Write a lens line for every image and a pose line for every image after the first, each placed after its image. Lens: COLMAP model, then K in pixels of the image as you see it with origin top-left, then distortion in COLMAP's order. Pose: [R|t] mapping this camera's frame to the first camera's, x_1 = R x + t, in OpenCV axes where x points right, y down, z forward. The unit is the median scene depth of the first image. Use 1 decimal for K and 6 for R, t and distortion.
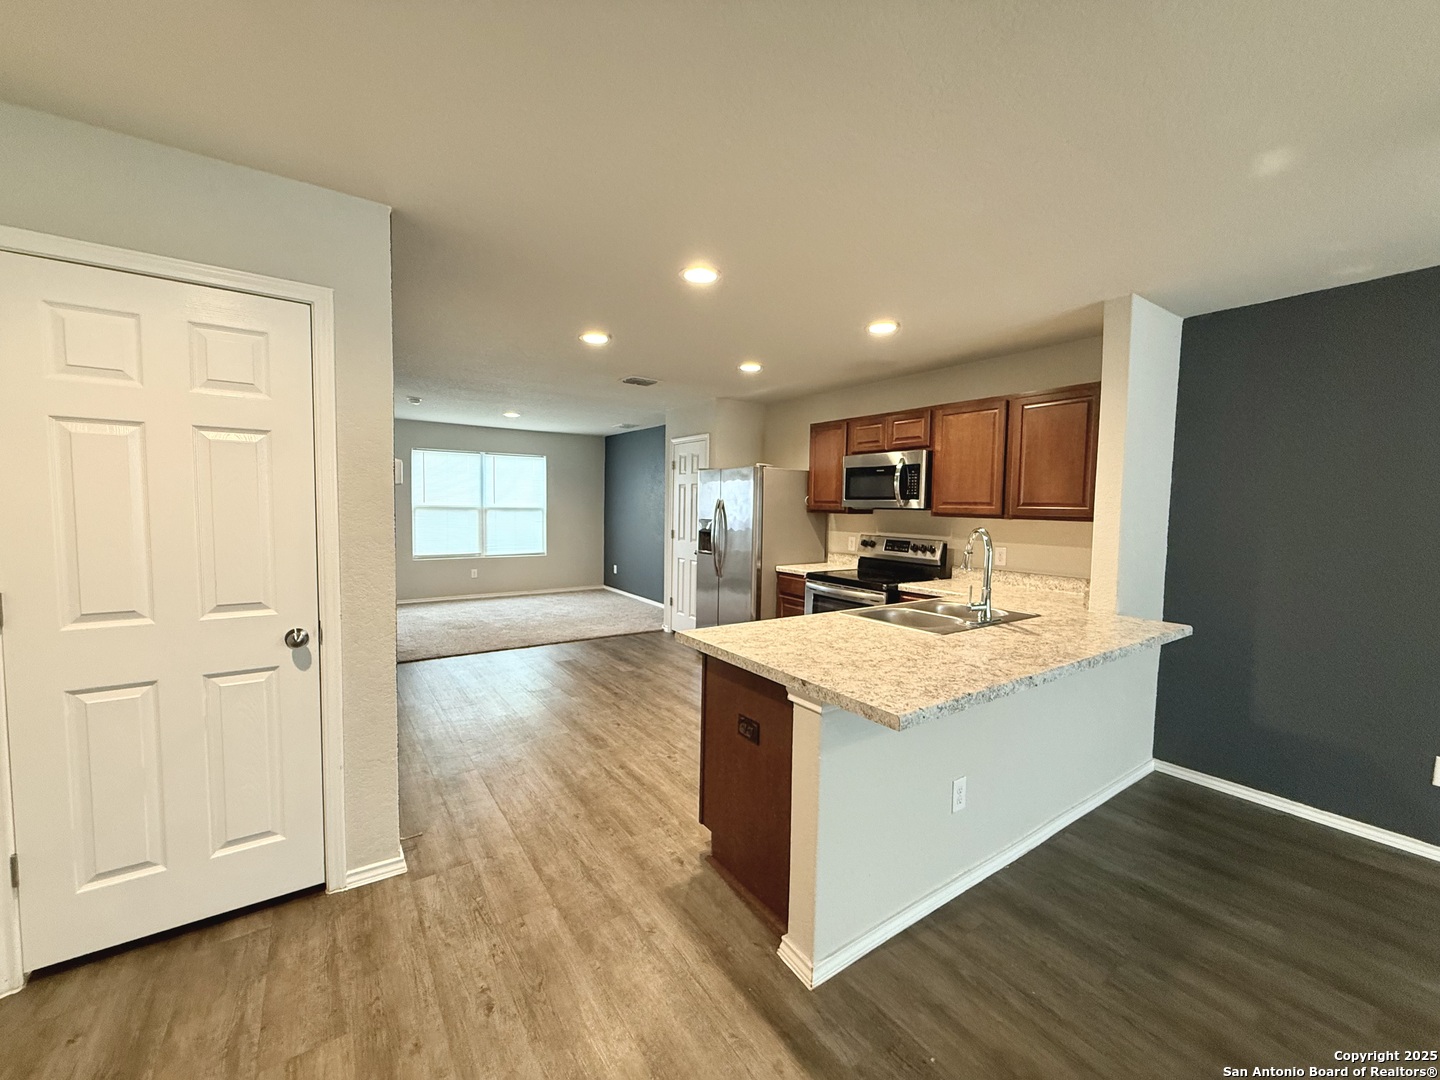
lens RADIAL K [[573.3, 0, 717.2], [0, 573.3, 539.9], [0, 0, 1]] dist [0.001424, -0.000176]
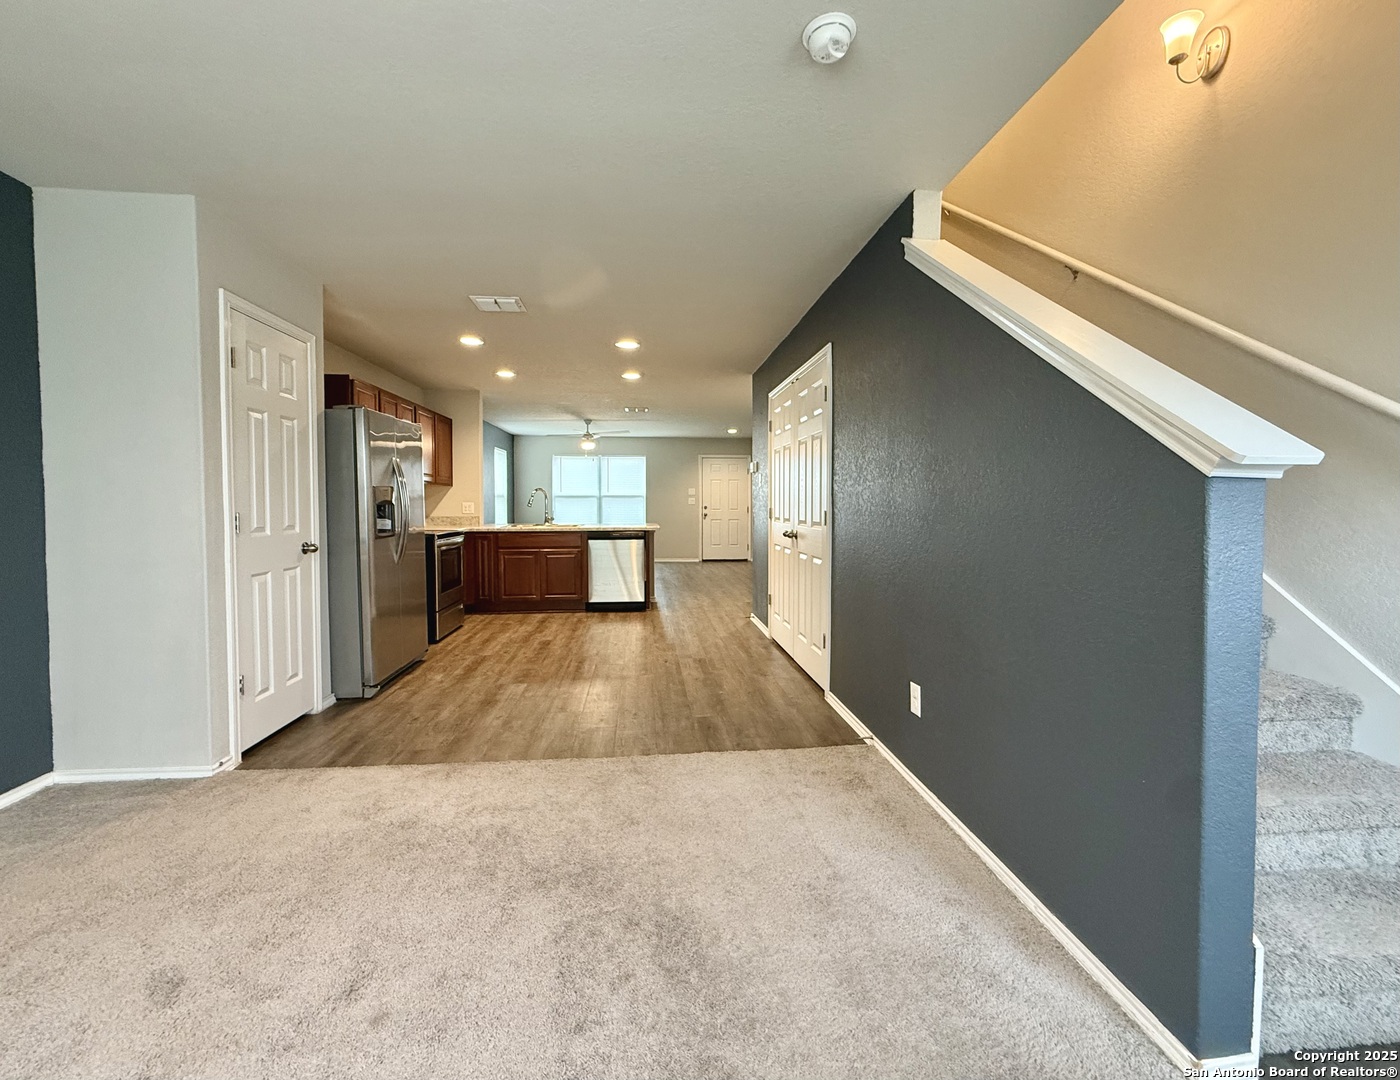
lens RADIAL K [[589.5, 0, 697.6], [0, 589.5, 521.0], [0, 0, 1]] dist [0.000363, -0.000192]
pose [[-0.871854, -0.033806, 0.488598, -0.891182], [0.014874, 0.995327, 0.095407, -0.073246], [-0.489540, 0.090449, -0.867277, 1.863150]]
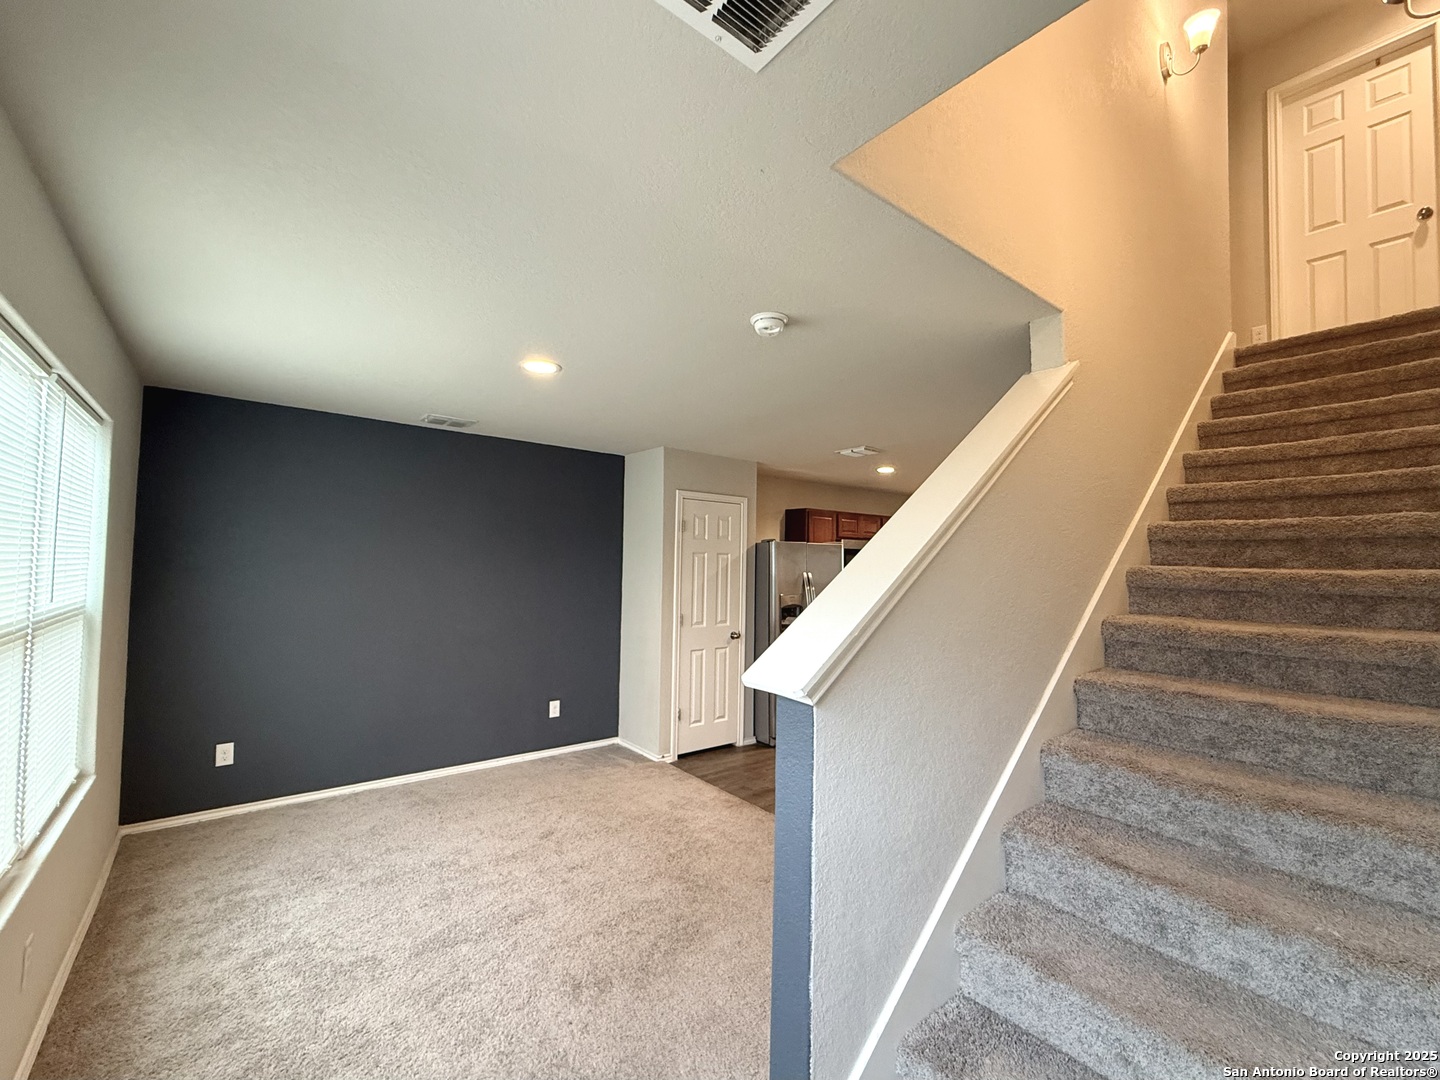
lens RADIAL K [[609.1, 0, 720.0], [0, 609.1, 540.0], [0, 0, 1]] dist [0.000131, -0.000044]
pose [[-0.070717, 0.020558, 0.997285, -1.311889], [0.044404, 0.998861, -0.017441, -0.146694], [-0.996508, 0.043050, -0.071549, 1.547490]]
